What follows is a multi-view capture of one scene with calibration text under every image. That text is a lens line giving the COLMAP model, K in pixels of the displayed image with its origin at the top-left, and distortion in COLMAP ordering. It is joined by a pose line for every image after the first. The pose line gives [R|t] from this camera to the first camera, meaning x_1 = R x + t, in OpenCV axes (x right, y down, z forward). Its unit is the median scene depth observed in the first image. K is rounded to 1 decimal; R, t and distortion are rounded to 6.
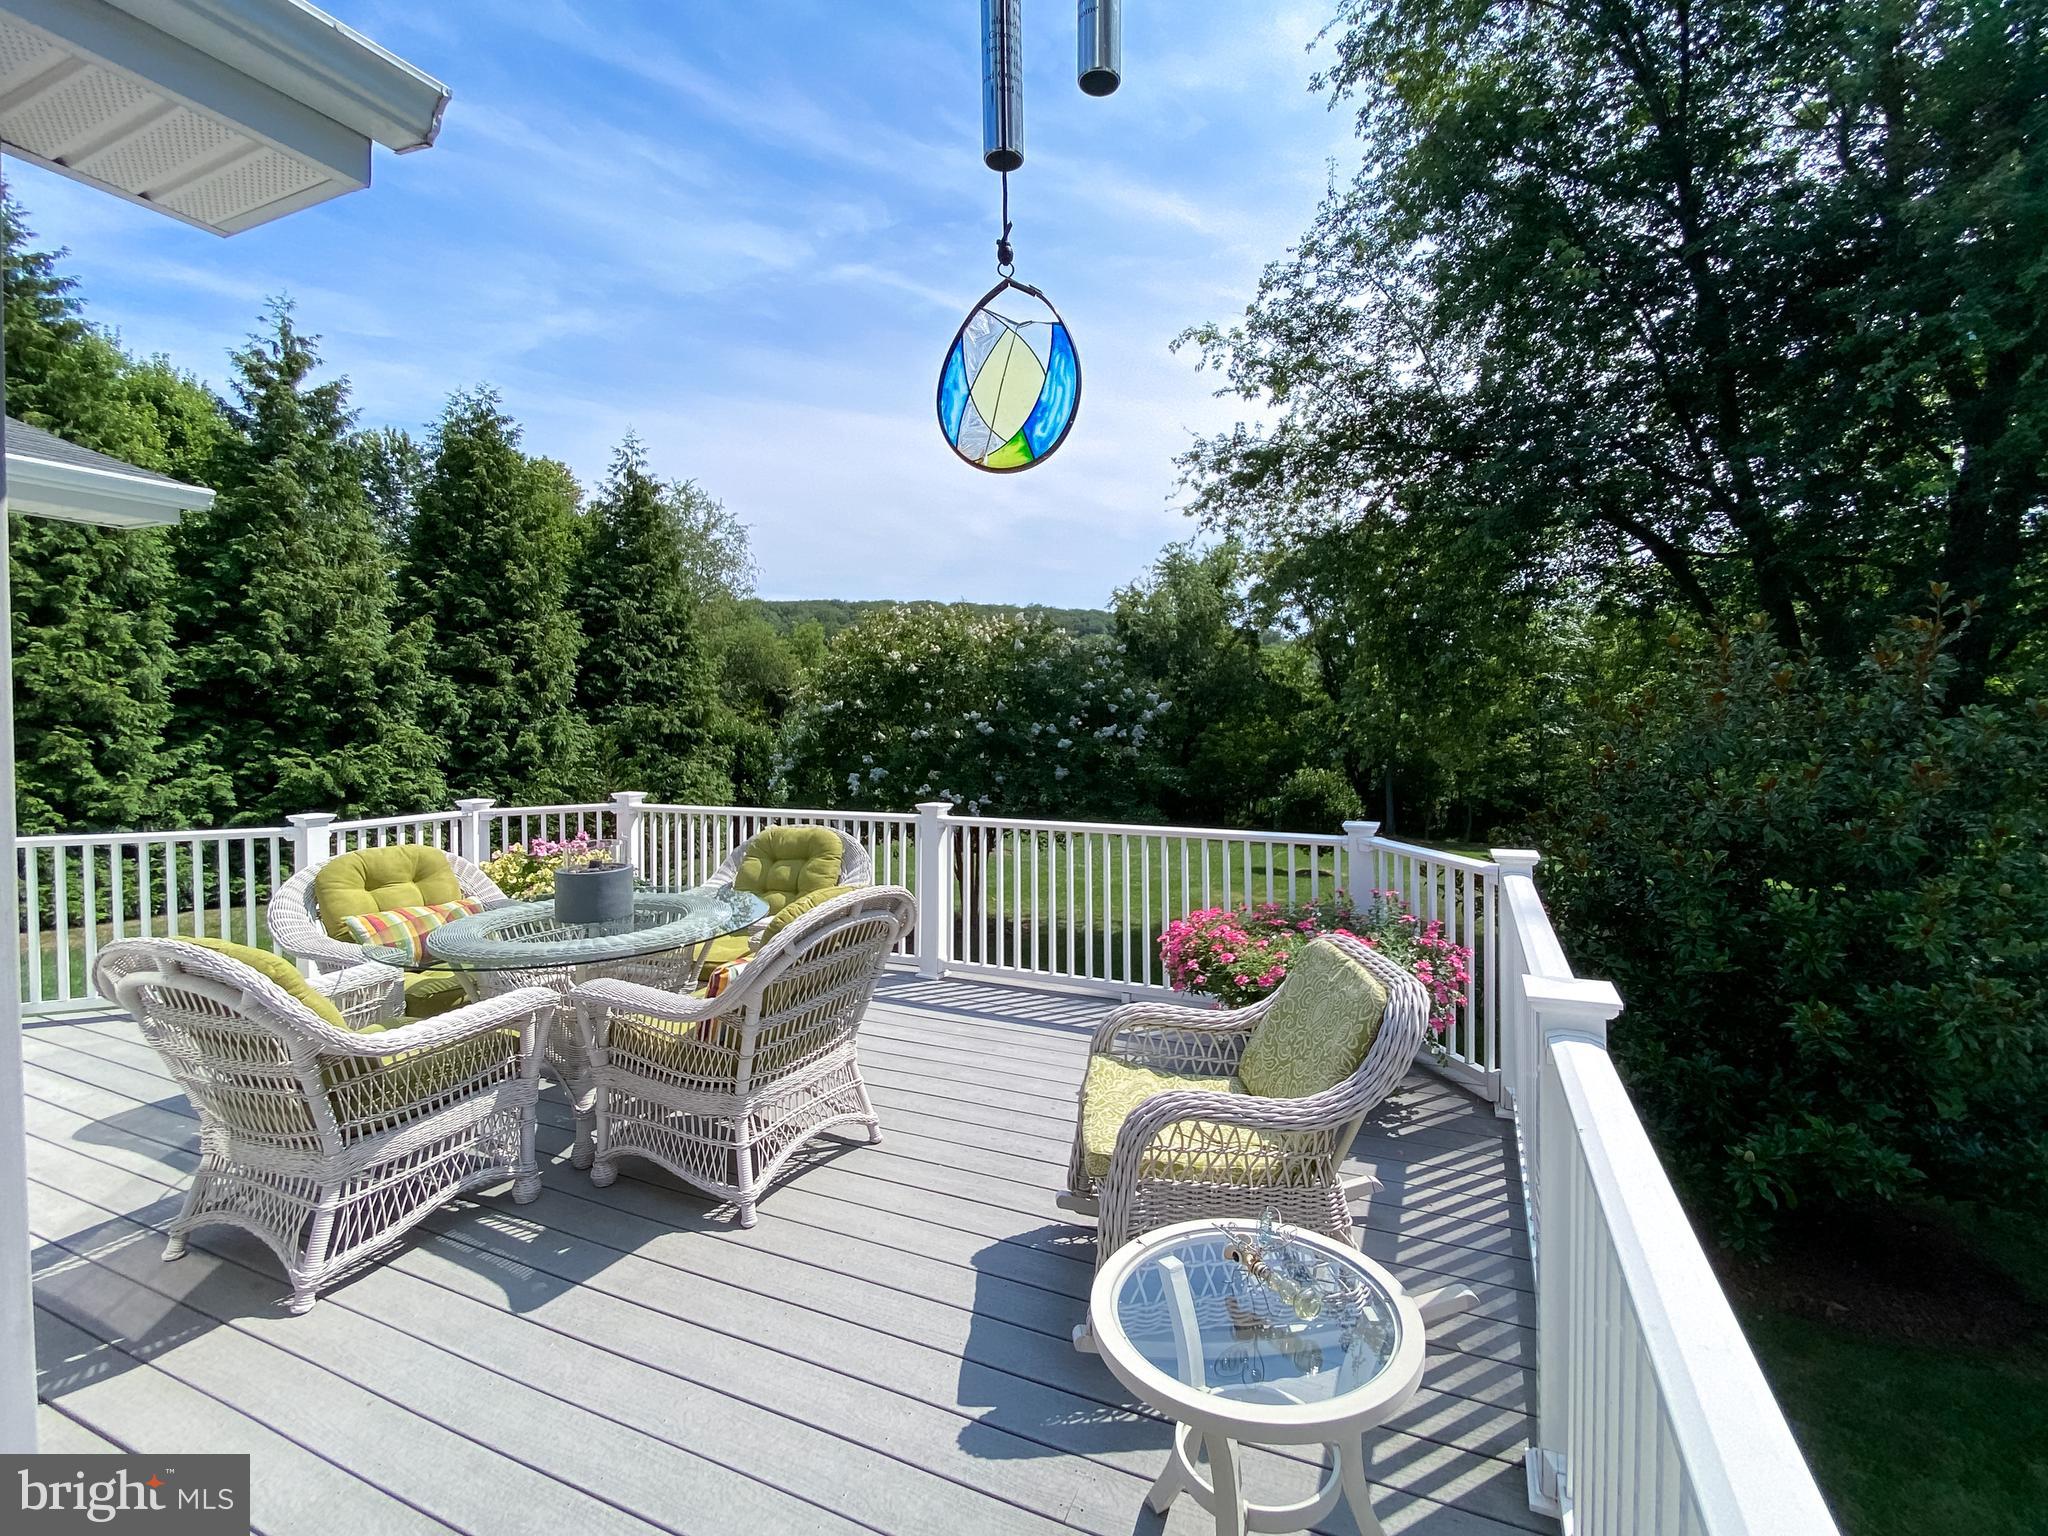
lens RADIAL K [[785.0, 0, 1110.3], [0, 785.0, 743.0], [0, 0, 1]] dist [0.009990, 0.000113]
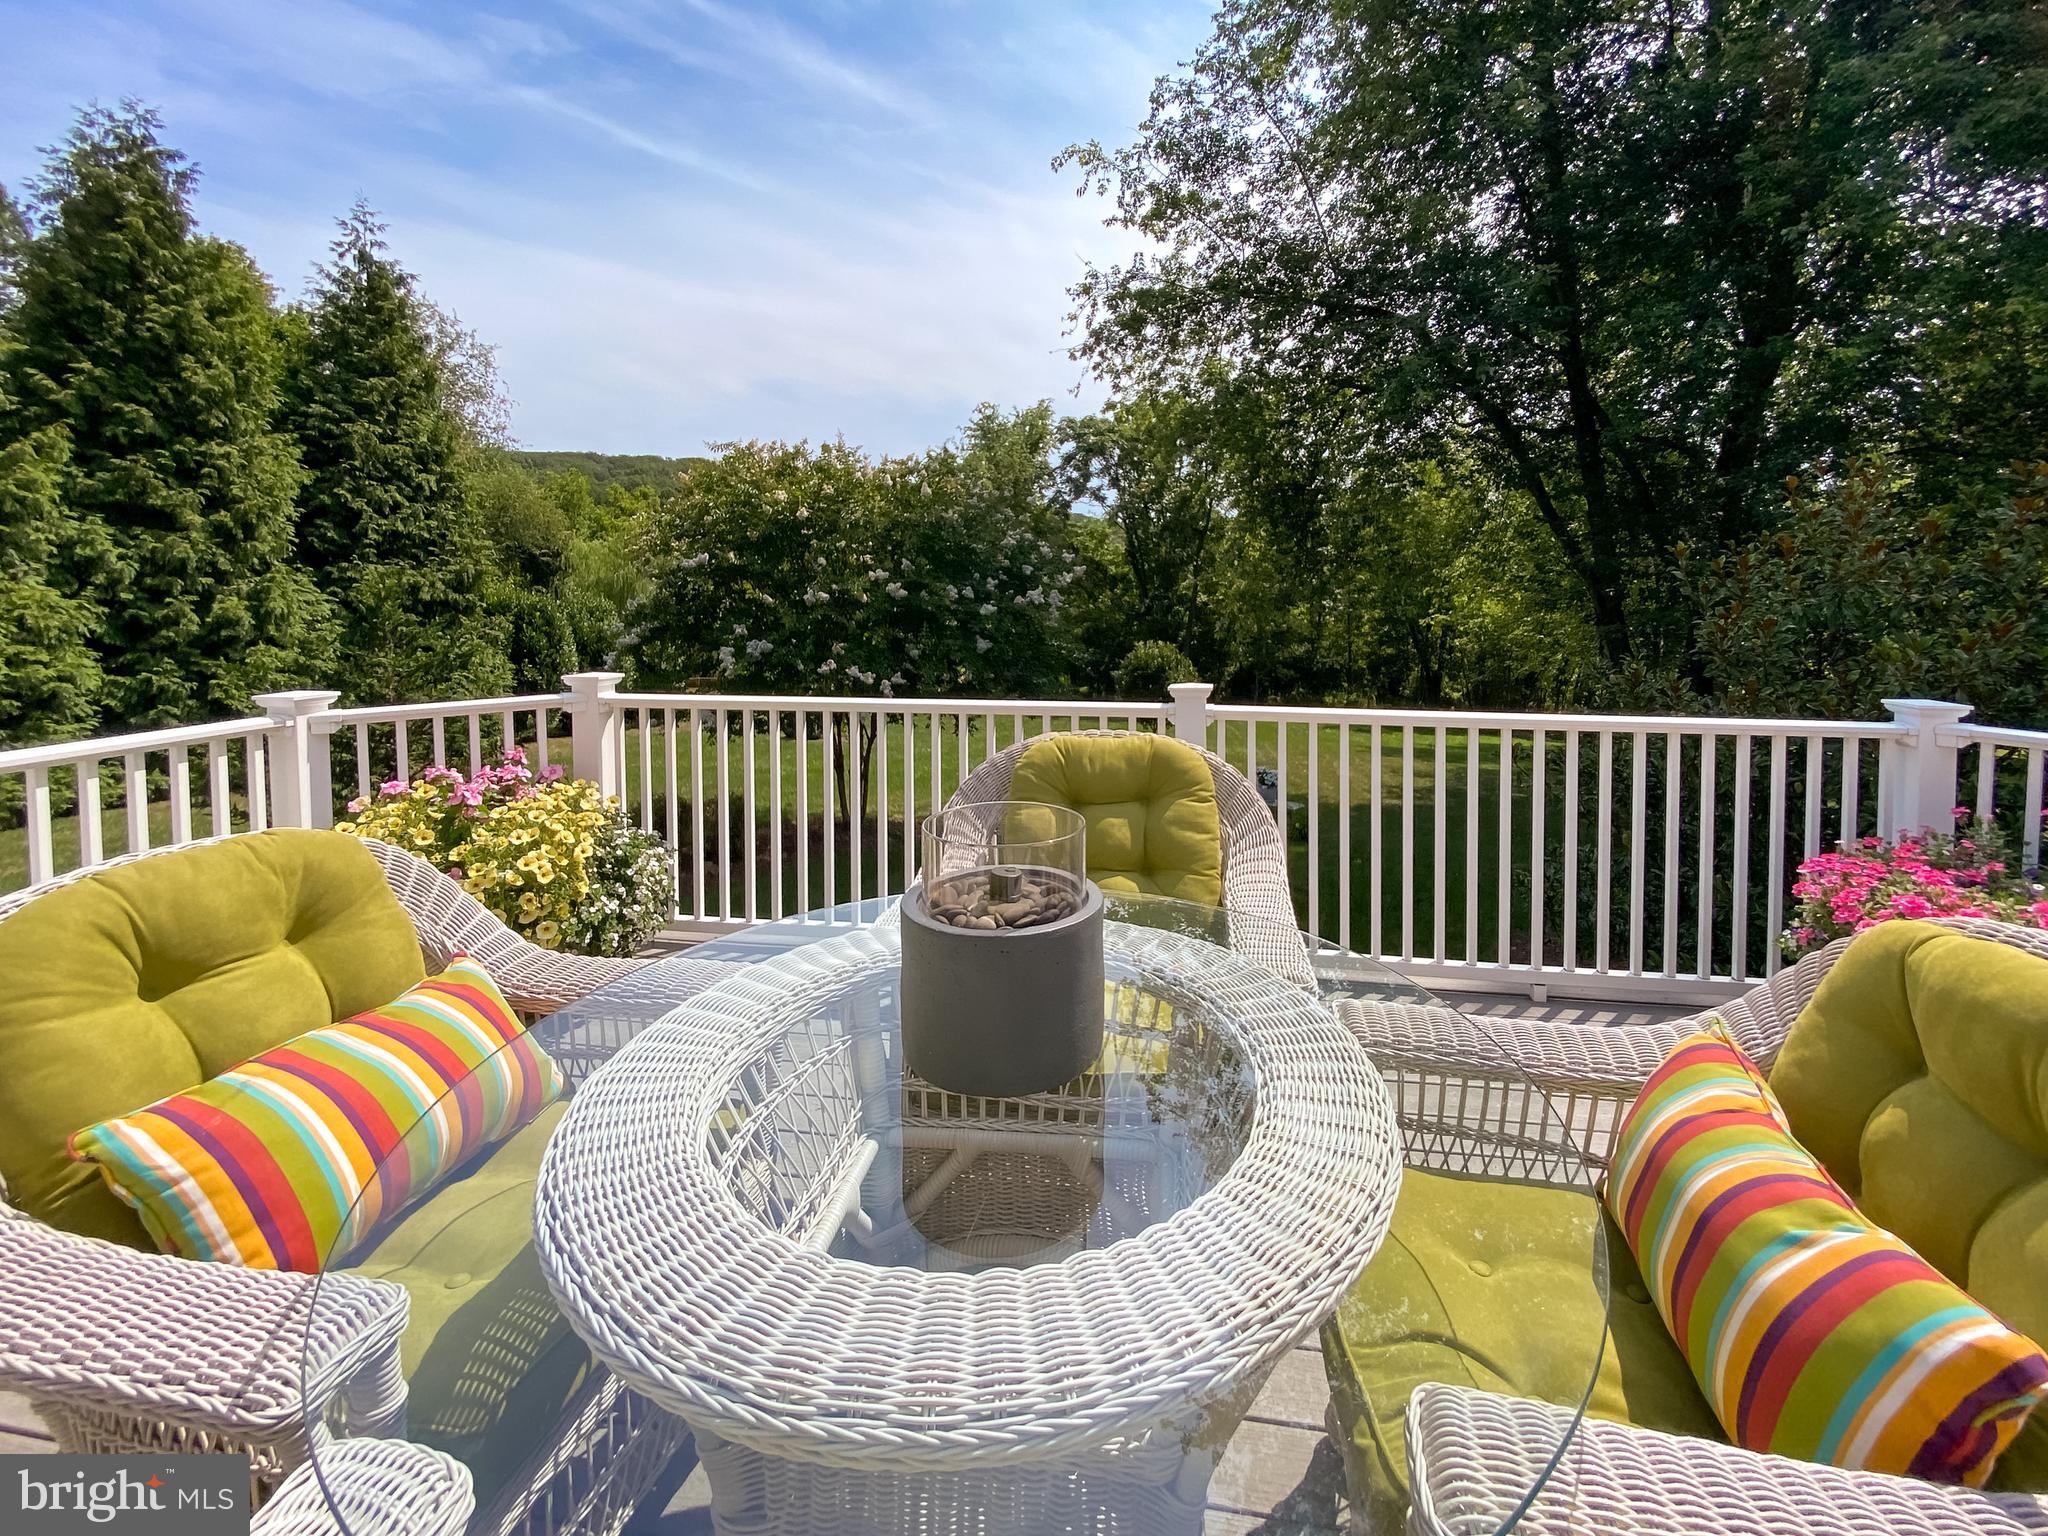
lens RADIAL K [[802.0, 0, 1060.4], [0, 802.0, 655.7], [0, 0, 1]] dist [0.002831, -0.001684]
pose [[0.981328, -0.012802, 0.191915, -0.117411], [0.003477, 0.998800, 0.048851, 0.006760], [-0.192311, -0.047272, 0.980195, 0.113176]]
